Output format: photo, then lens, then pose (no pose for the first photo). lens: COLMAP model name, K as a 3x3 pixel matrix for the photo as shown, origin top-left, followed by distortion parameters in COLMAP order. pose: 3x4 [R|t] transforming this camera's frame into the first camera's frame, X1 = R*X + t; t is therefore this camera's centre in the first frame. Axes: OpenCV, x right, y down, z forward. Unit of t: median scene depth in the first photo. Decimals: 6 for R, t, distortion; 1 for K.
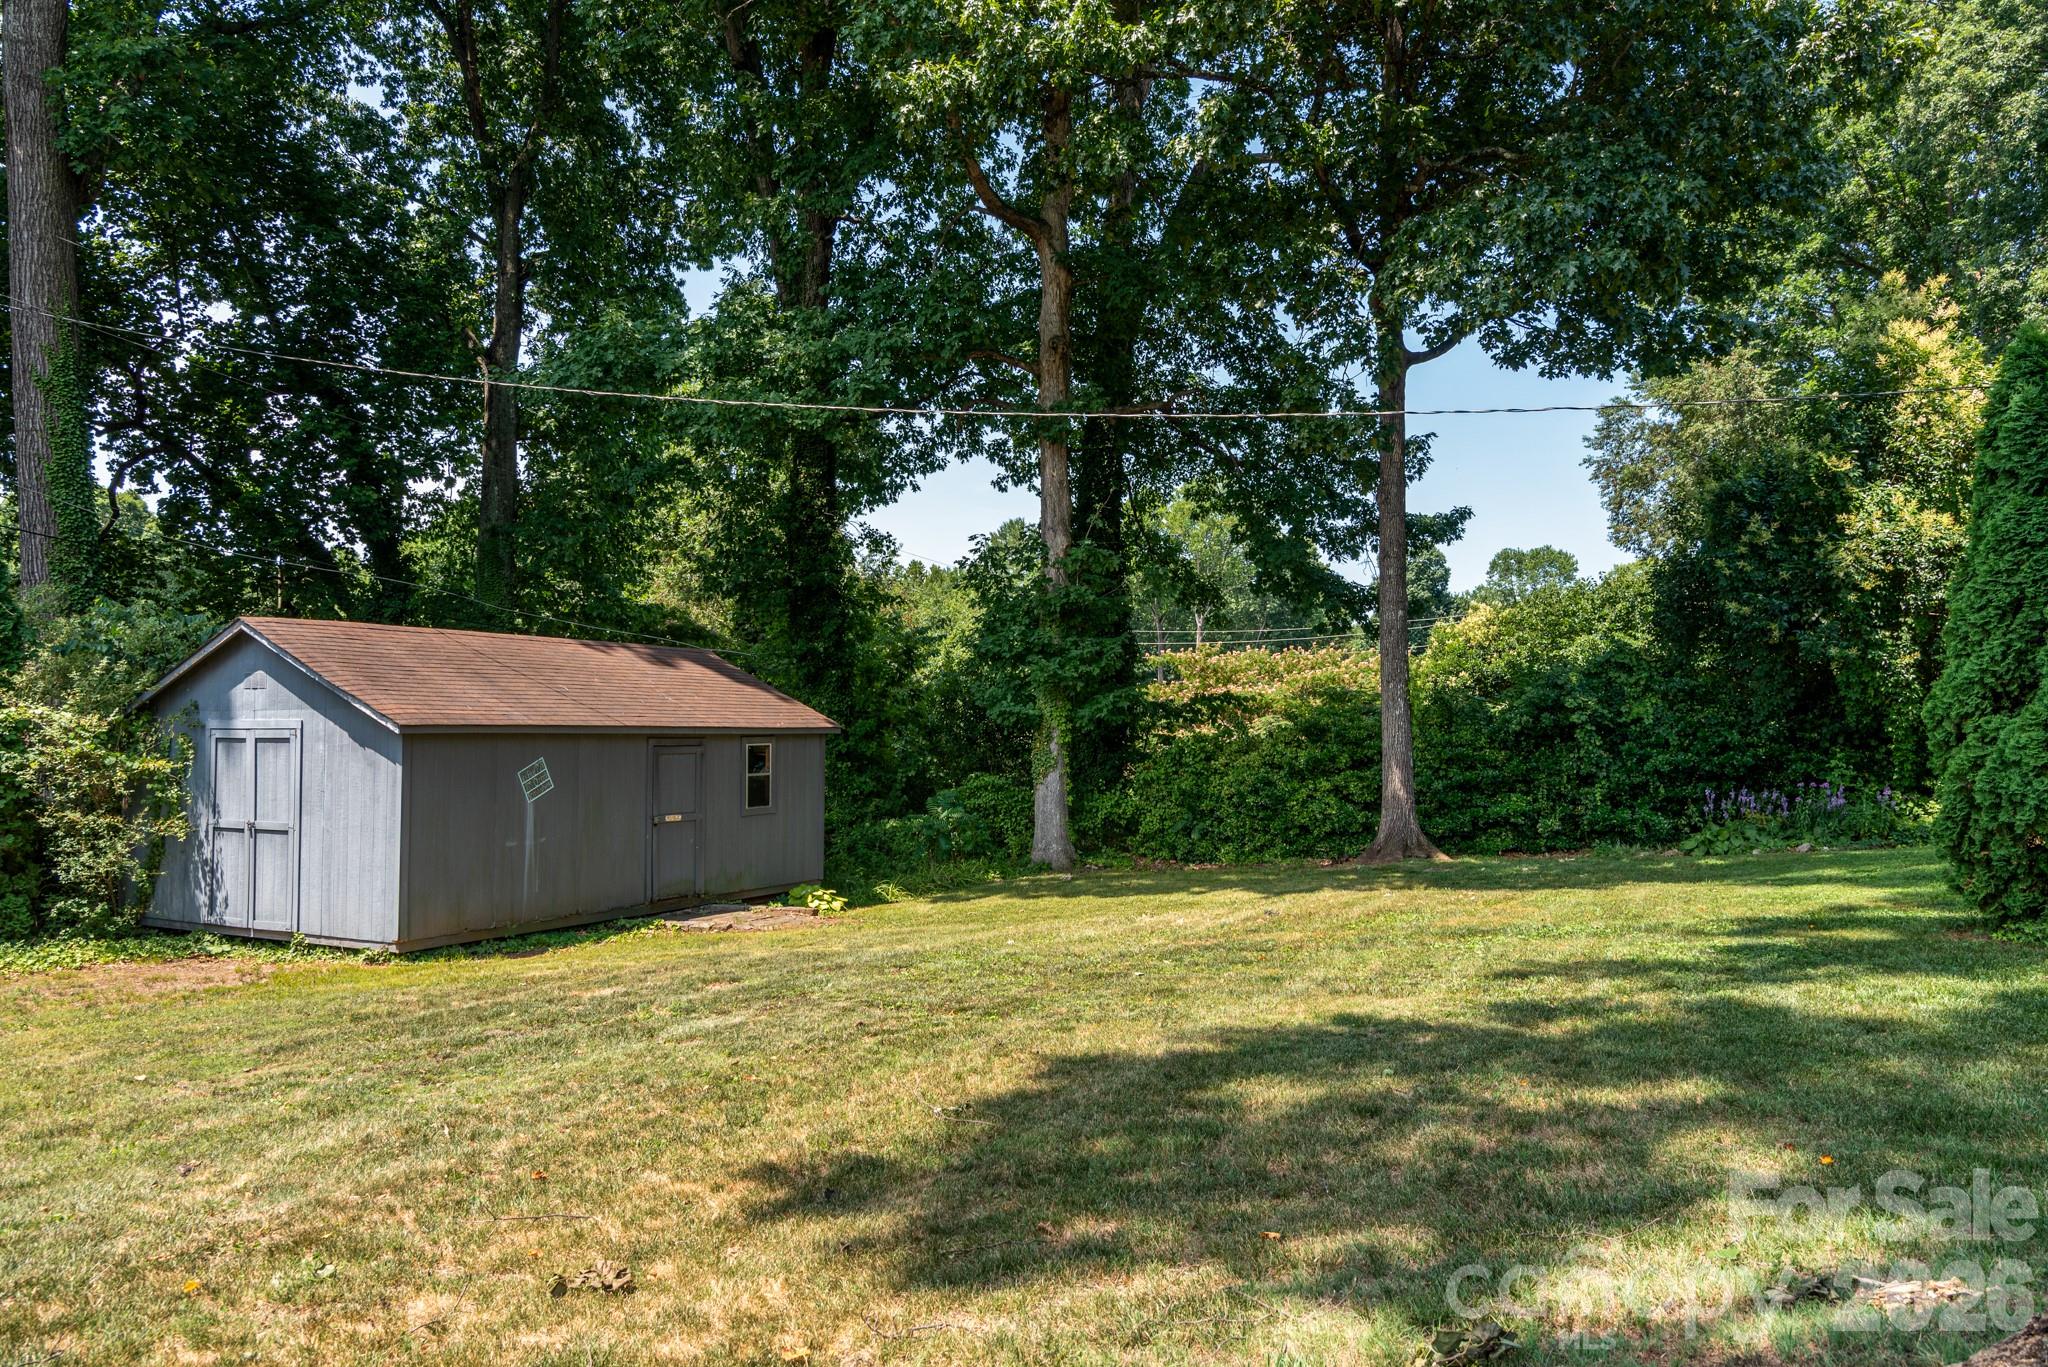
lens RADIAL K [[1363.1, 0, 1024.4], [0, 1363.1, 703.8], [0, 0, 1]] dist [0.017270, 0.001108]
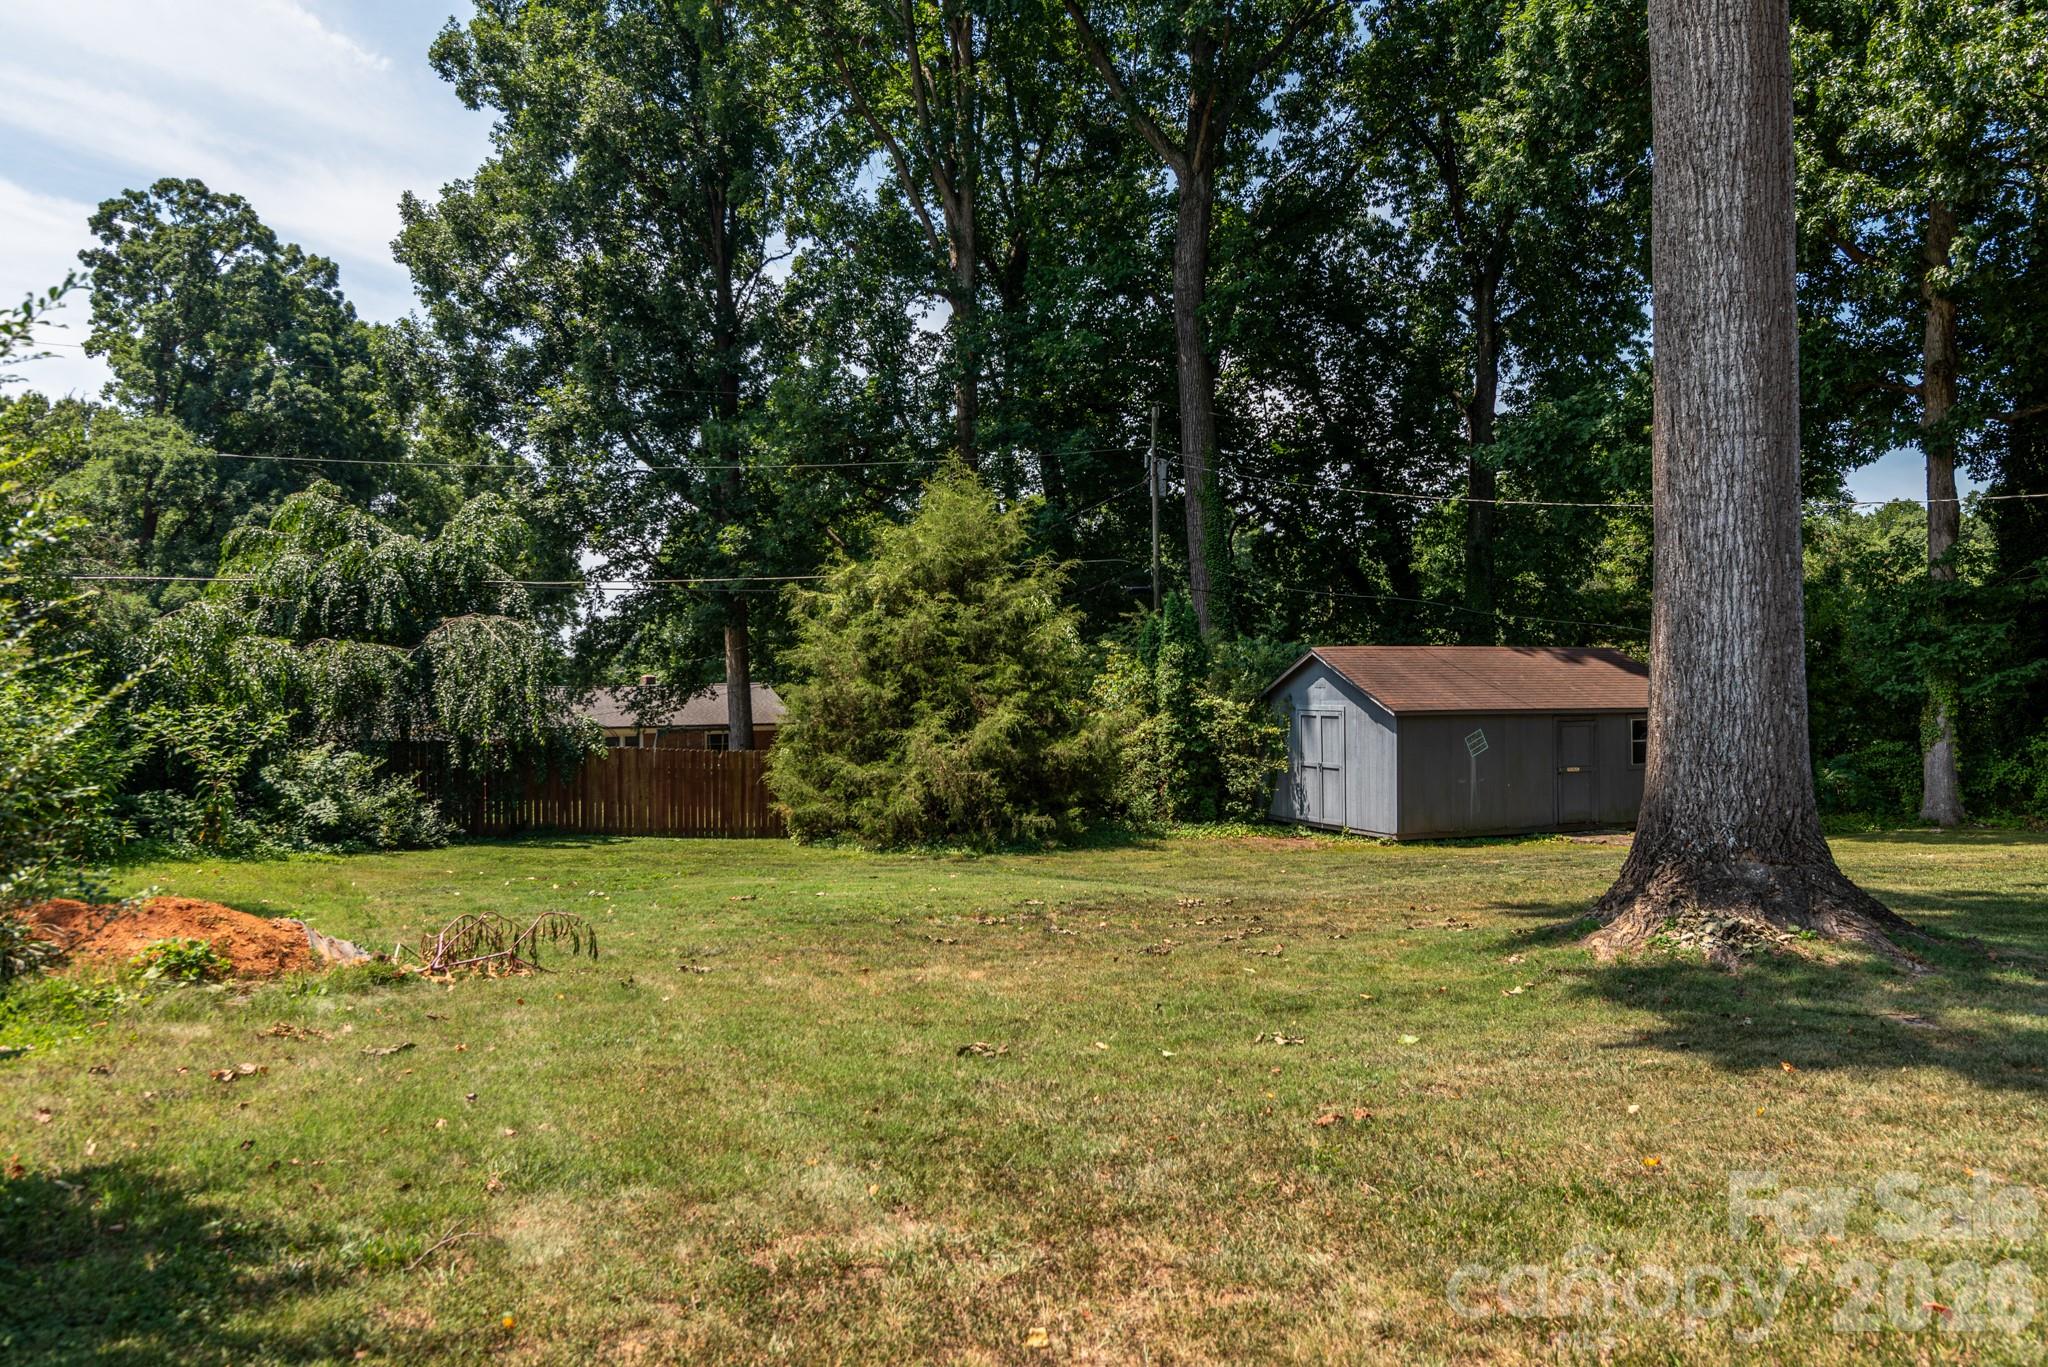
lens RADIAL K [[1173.7, 0, 1024.0], [0, 1173.7, 683.5], [0, 0, 1]] dist [0.005002, 0.000523]
pose [[0.729642, -0.015792, -0.683647, 0.189993], [0.025211, 0.999675, 0.003815, -0.031177], [0.683364, -0.020019, 0.729803, -0.355815]]
